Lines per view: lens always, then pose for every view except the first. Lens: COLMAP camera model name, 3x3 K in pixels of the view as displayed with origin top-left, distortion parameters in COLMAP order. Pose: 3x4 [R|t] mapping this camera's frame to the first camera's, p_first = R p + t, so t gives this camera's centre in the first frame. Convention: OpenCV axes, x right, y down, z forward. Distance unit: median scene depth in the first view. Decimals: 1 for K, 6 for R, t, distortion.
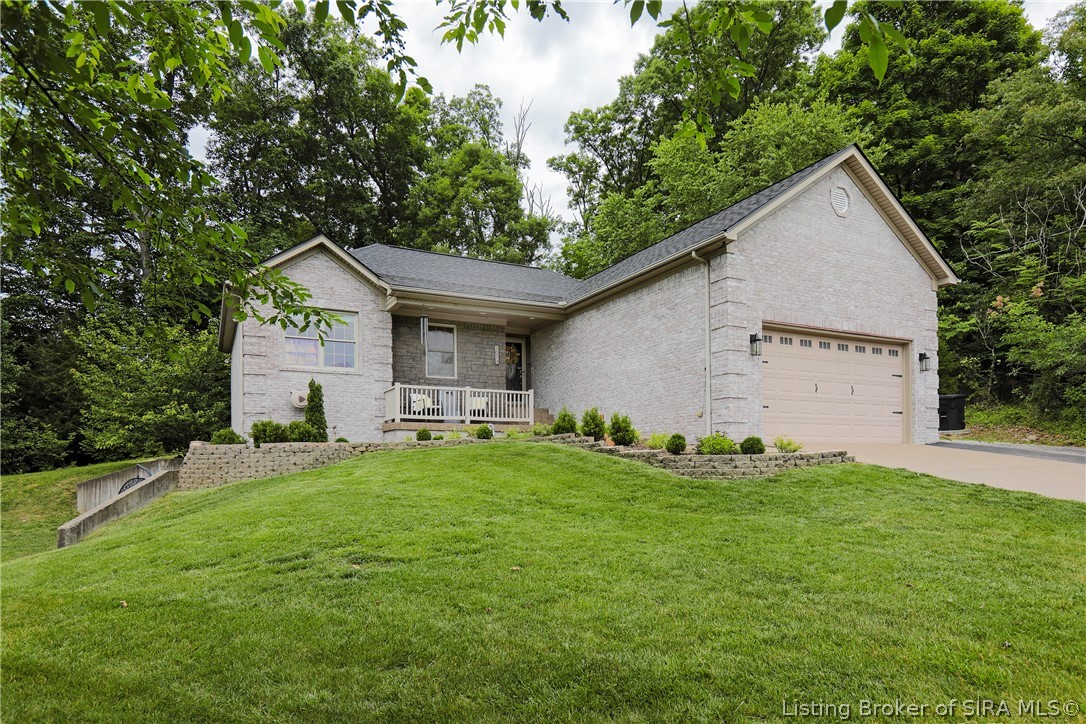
lens RADIAL K [[640.6, 0, 539.2], [0, 640.6, 443.4], [0, 0, 1]] dist [-0.000792, 0.000074]
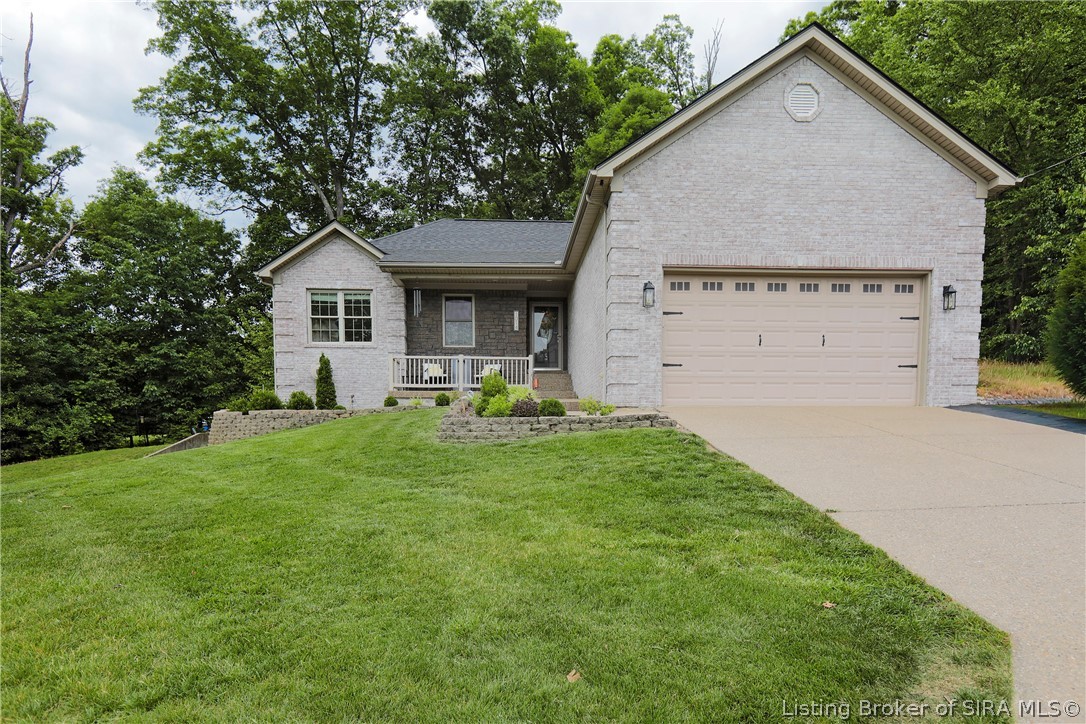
lens RADIAL K [[667.7, 0, 549.2], [0, 667.7, 467.3], [0, 0, 1]] dist [-0.003369, -0.002086]
pose [[0.913423, 0.027618, -0.406074, 0.483782], [0.004991, 0.996860, 0.079026, 0.007837], [0.406981, -0.074210, 0.910417, 0.074500]]
